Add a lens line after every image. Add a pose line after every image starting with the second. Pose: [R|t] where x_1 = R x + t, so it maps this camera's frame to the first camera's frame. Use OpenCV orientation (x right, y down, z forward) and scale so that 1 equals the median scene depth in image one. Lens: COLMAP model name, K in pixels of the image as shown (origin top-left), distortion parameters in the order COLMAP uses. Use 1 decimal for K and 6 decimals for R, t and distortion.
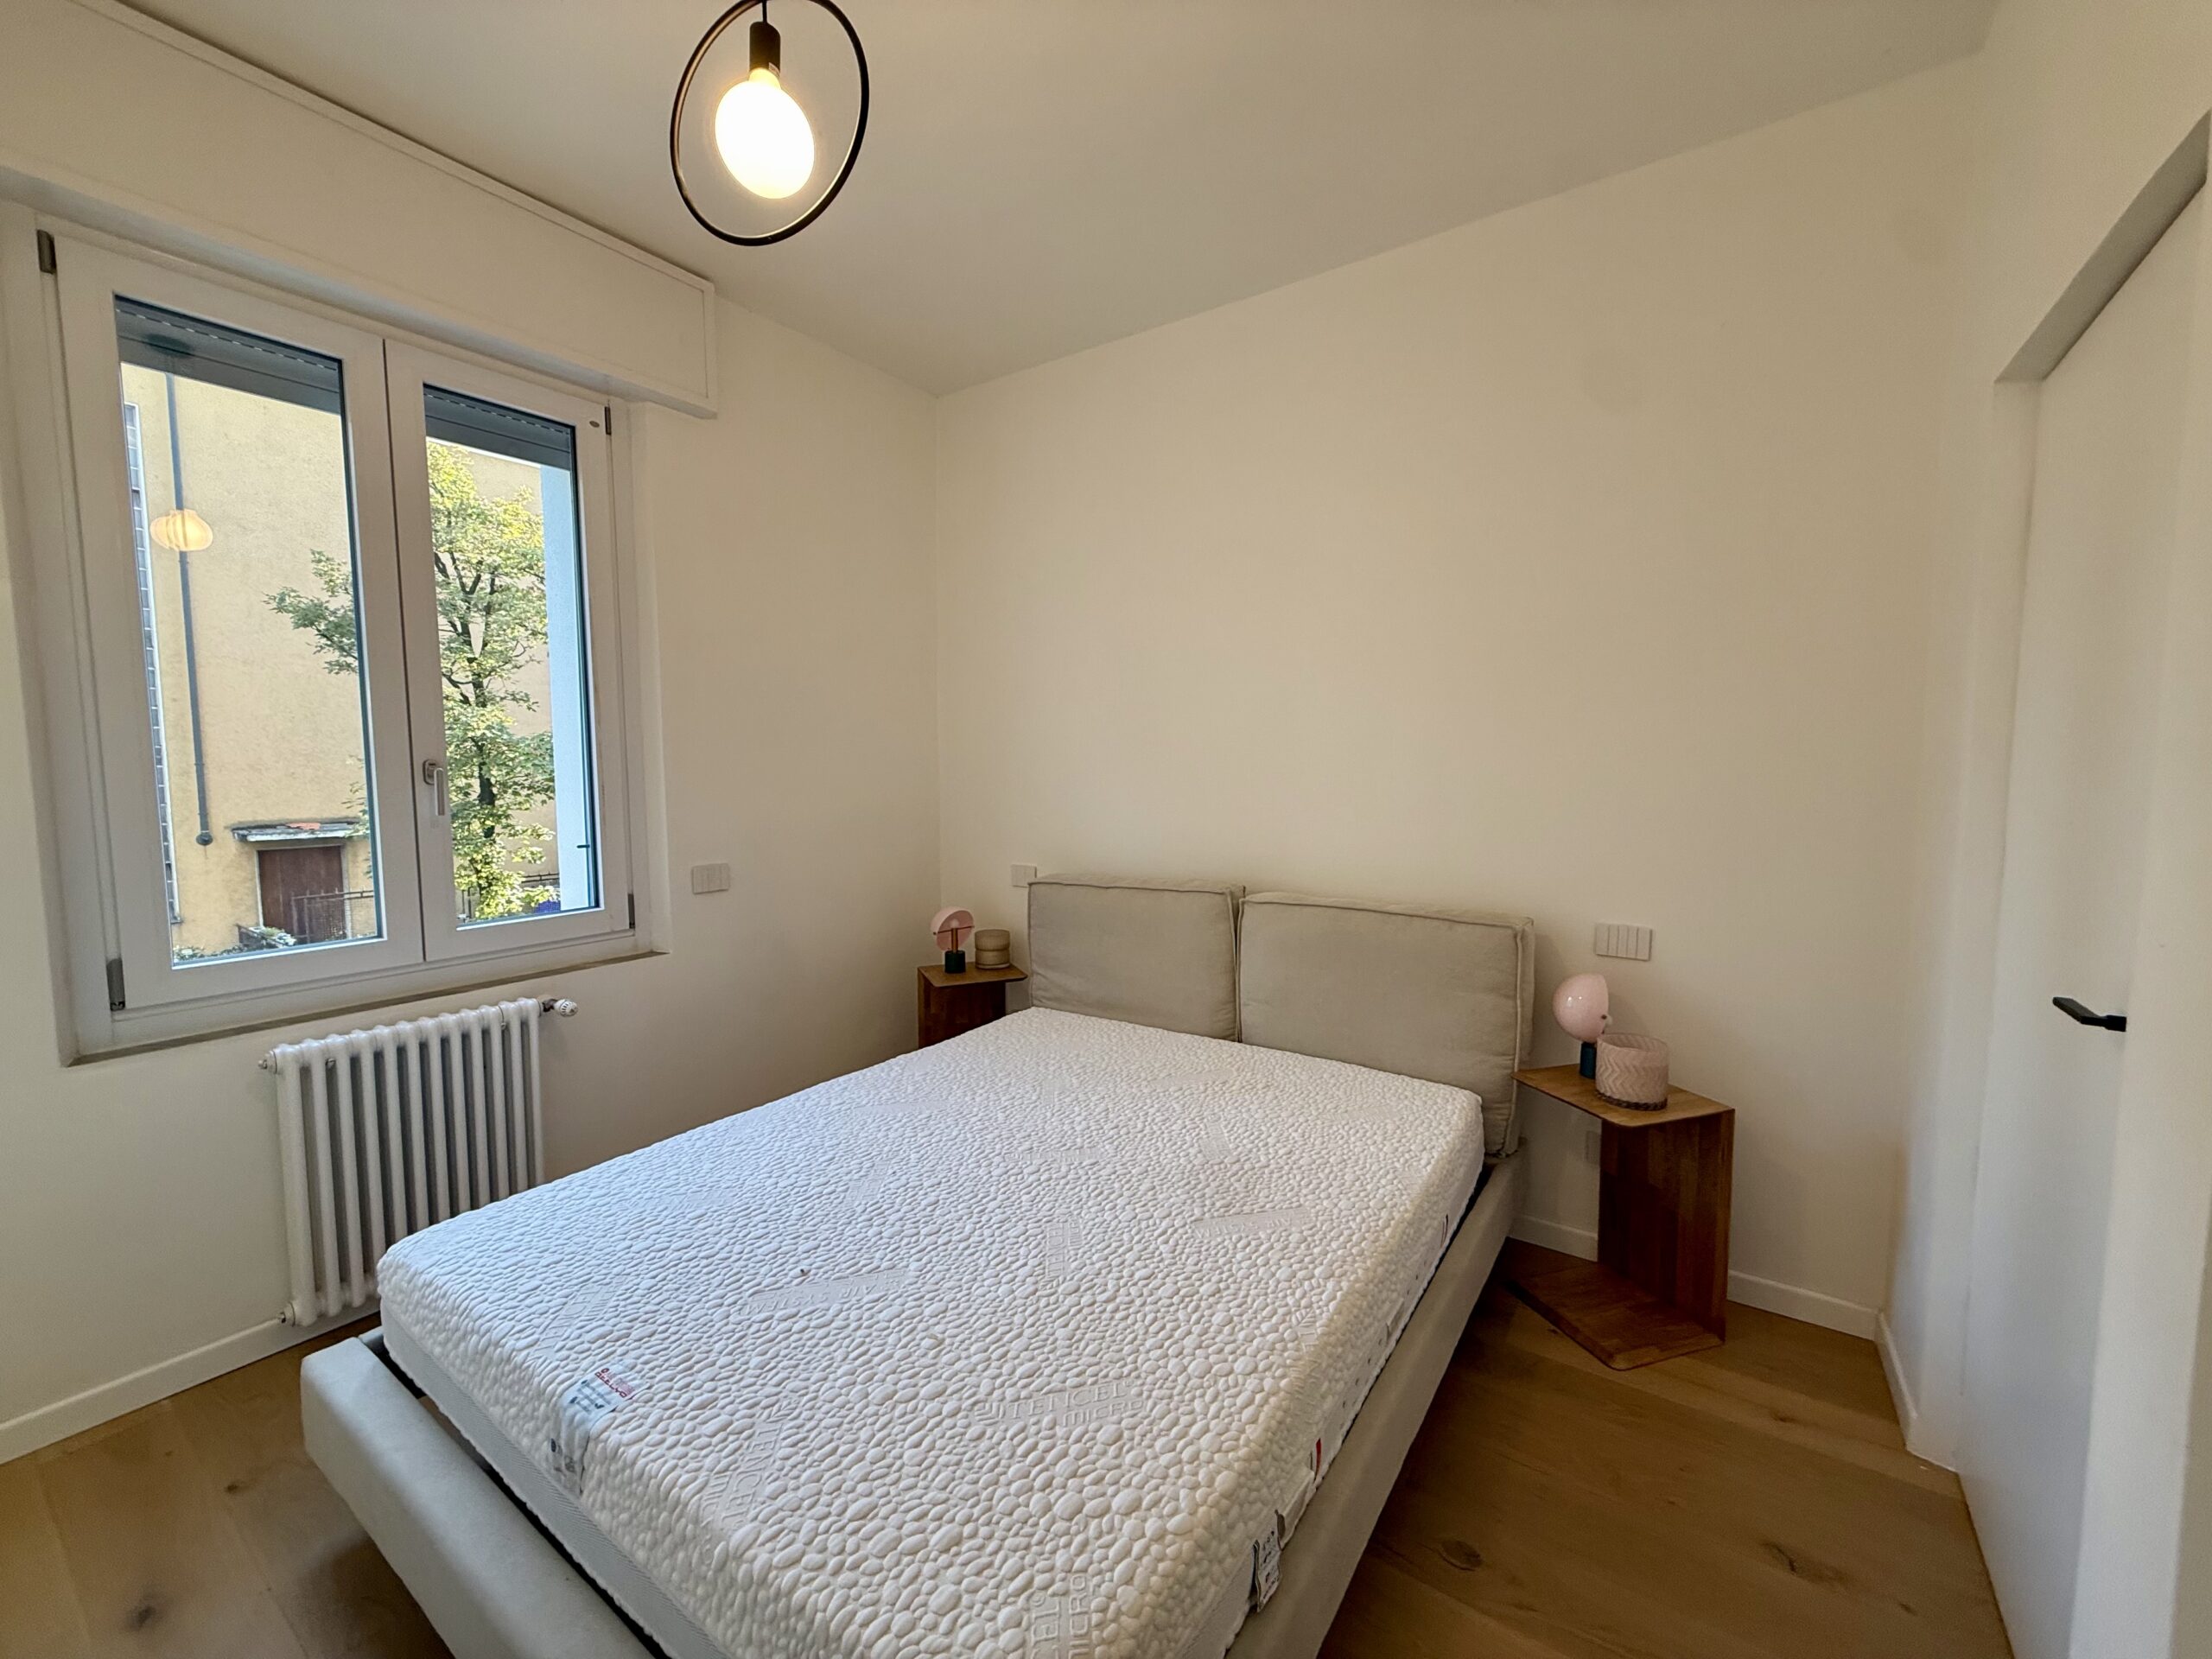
lens RADIAL K [[878.7, 0, 1100.3], [0, 878.7, 828.1], [0, 0, 1]] dist [0.000490, 0.000200]
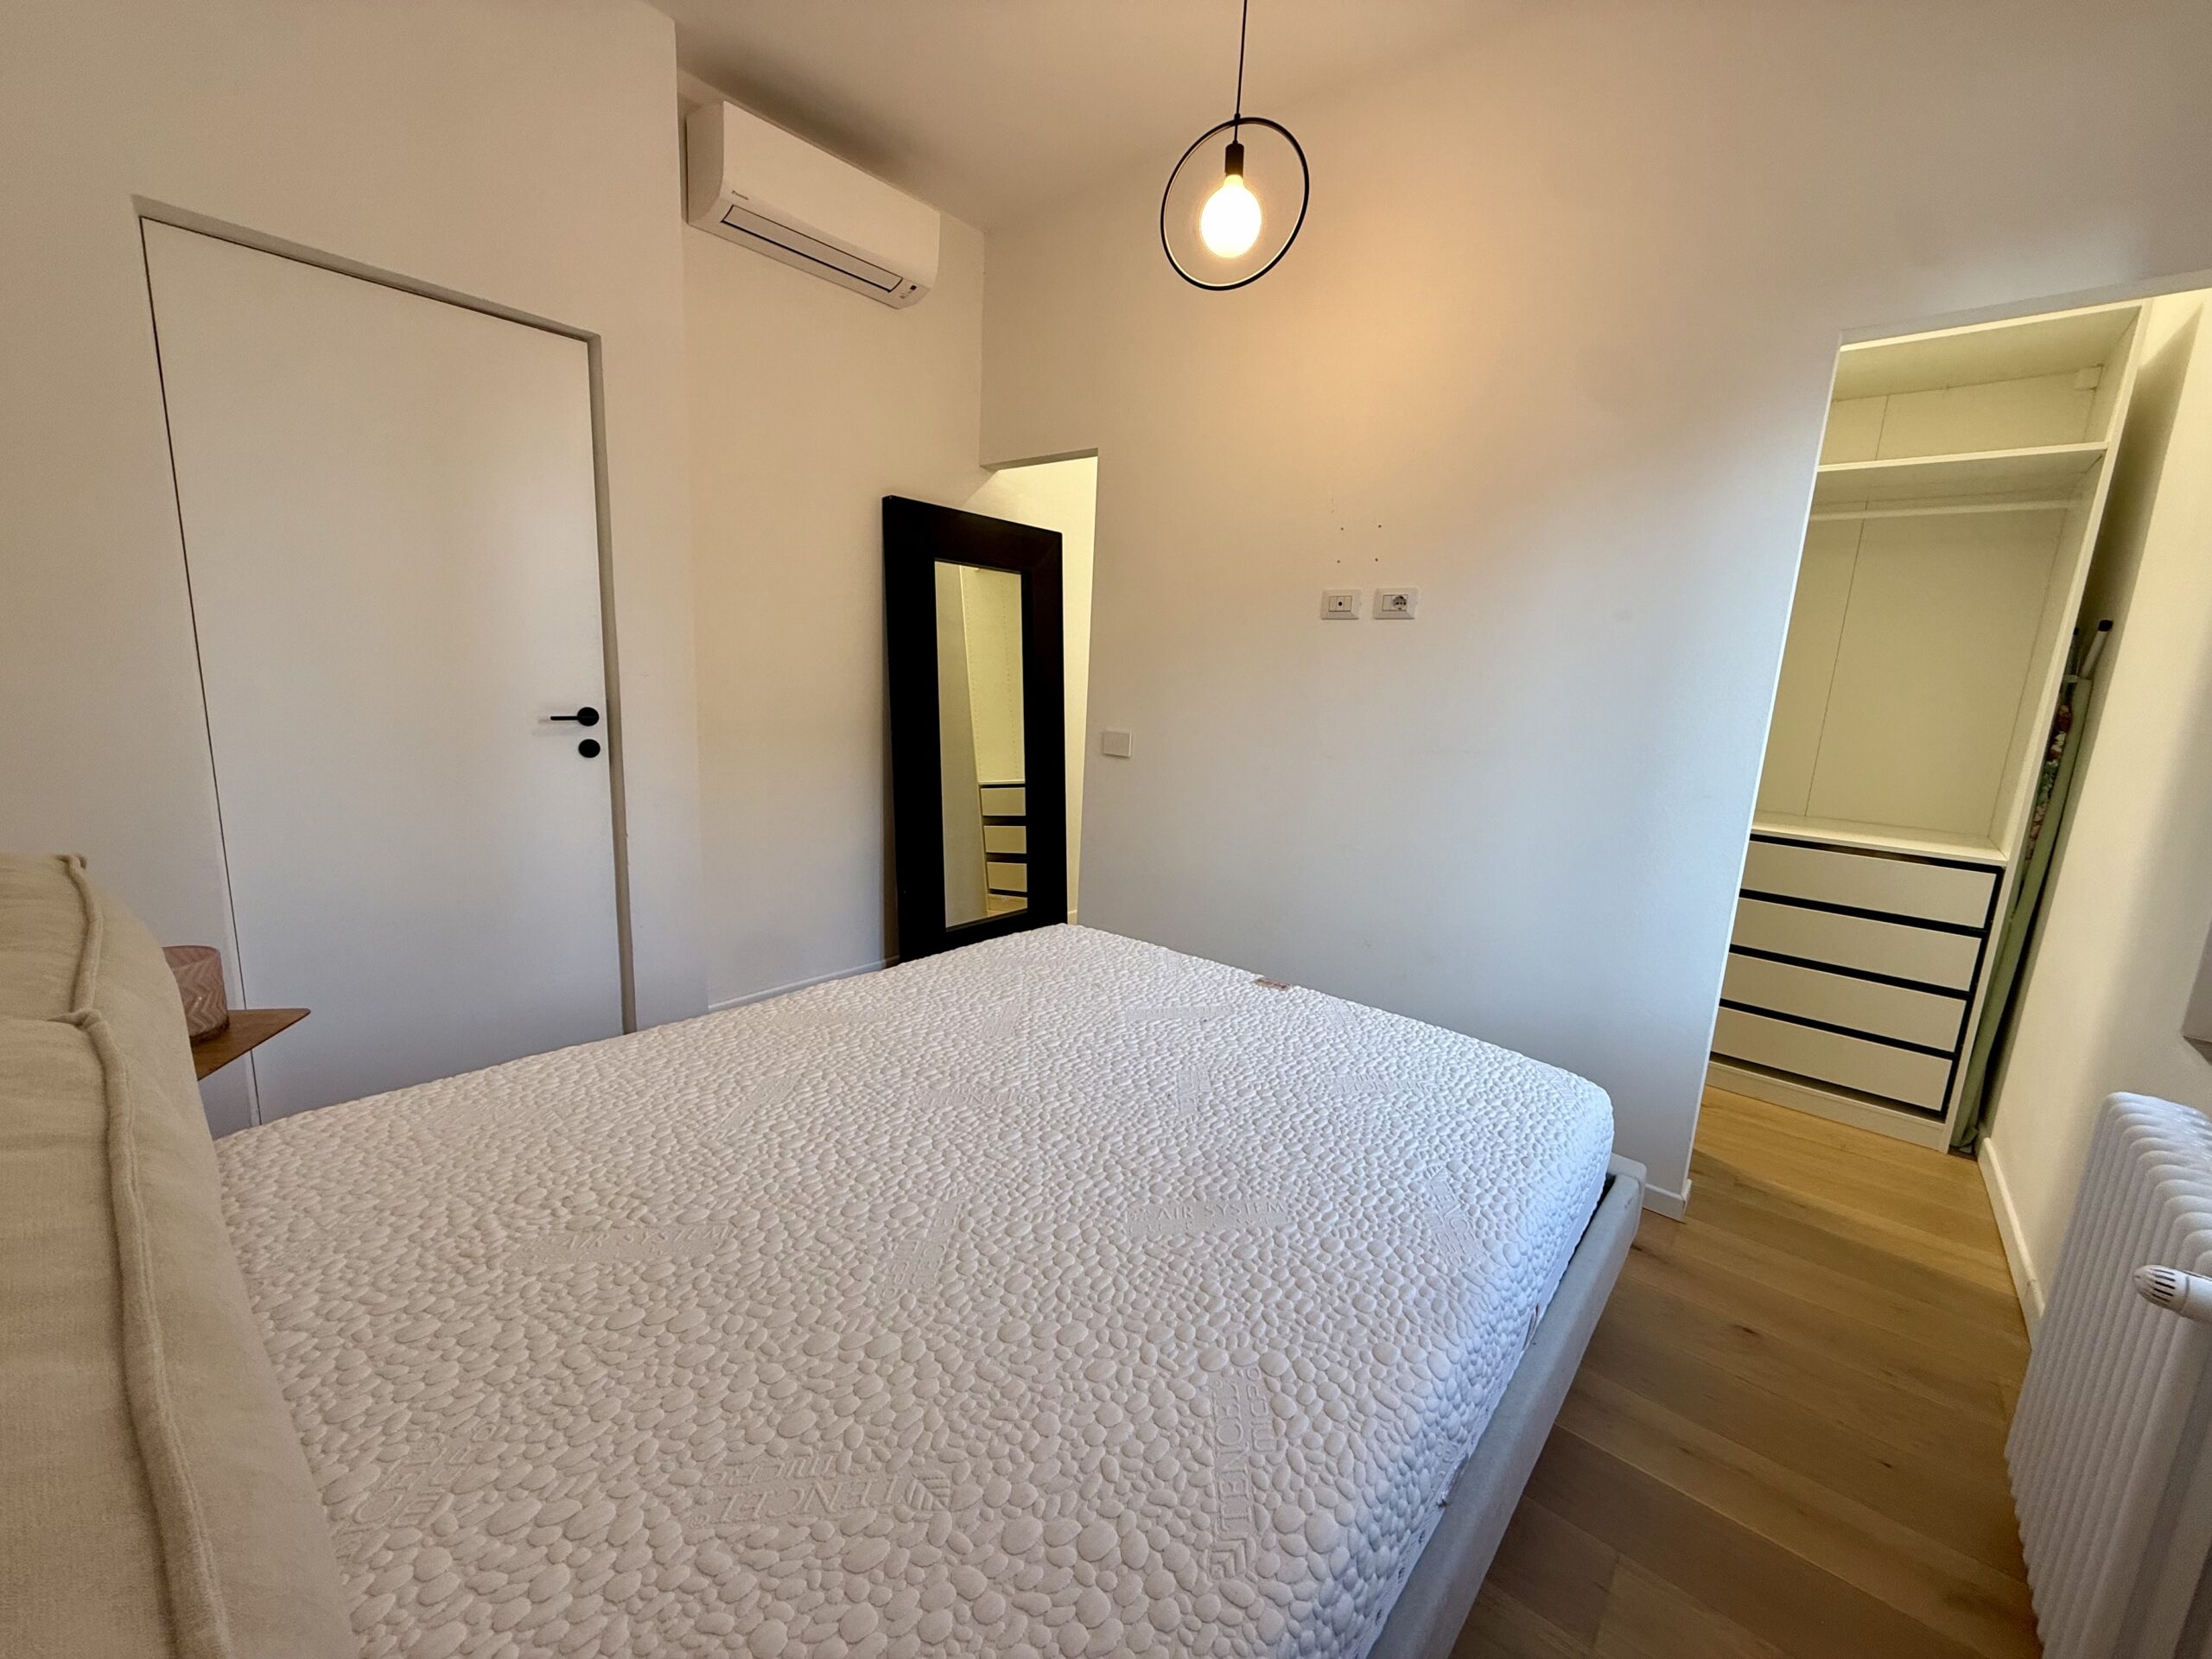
lens RADIAL K [[877.0, 0, 1097.8], [0, 877.0, 829.4], [0, 0, 1]] dist [0.000514, -0.000120]
pose [[-0.994587, -0.056183, 0.087406, -0.189914], [-0.031811, 0.965458, 0.258611, -0.077870], [-0.098916, 0.254431, -0.962019, 1.551516]]
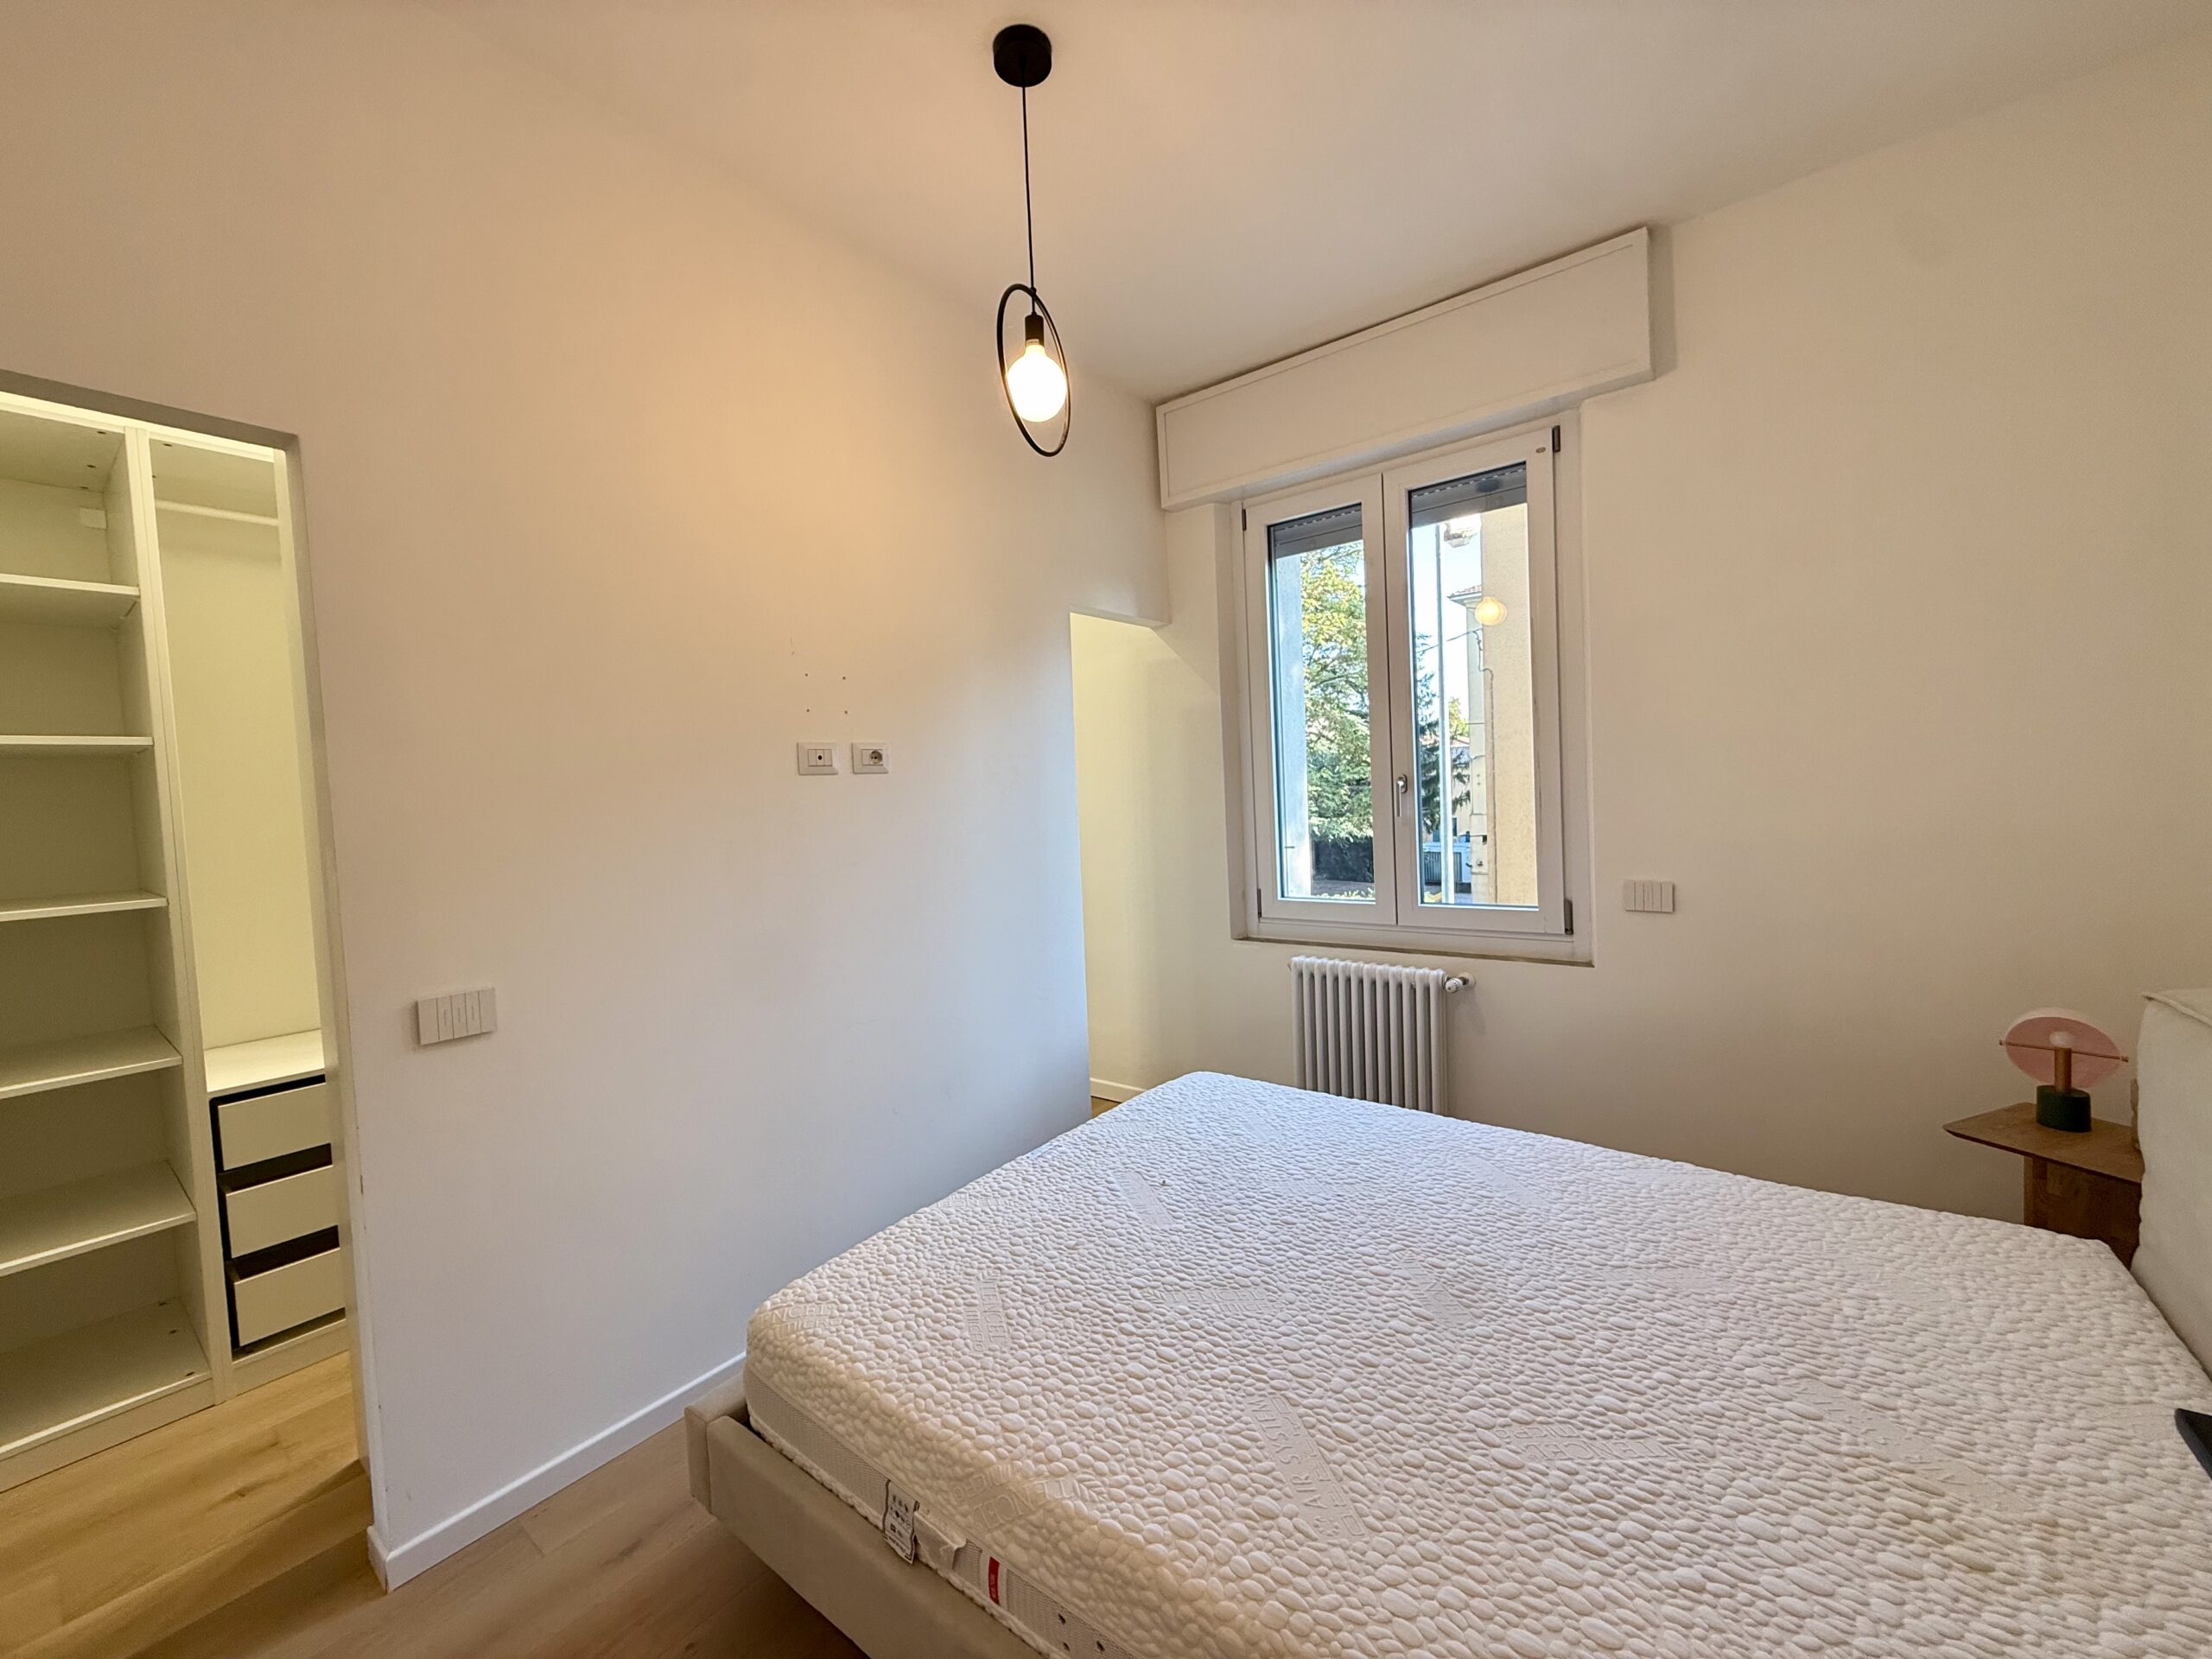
lens RADIAL K [[877.0, 0, 1097.8], [0, 877.0, 829.4], [0, 0, 1]] dist [0.000514, -0.000120]
pose [[-0.057403, 0.049064, -0.997145, 0.652418], [-0.029710, 0.998265, 0.050829, -0.053028], [0.997909, 0.032543, -0.055846, 0.675746]]
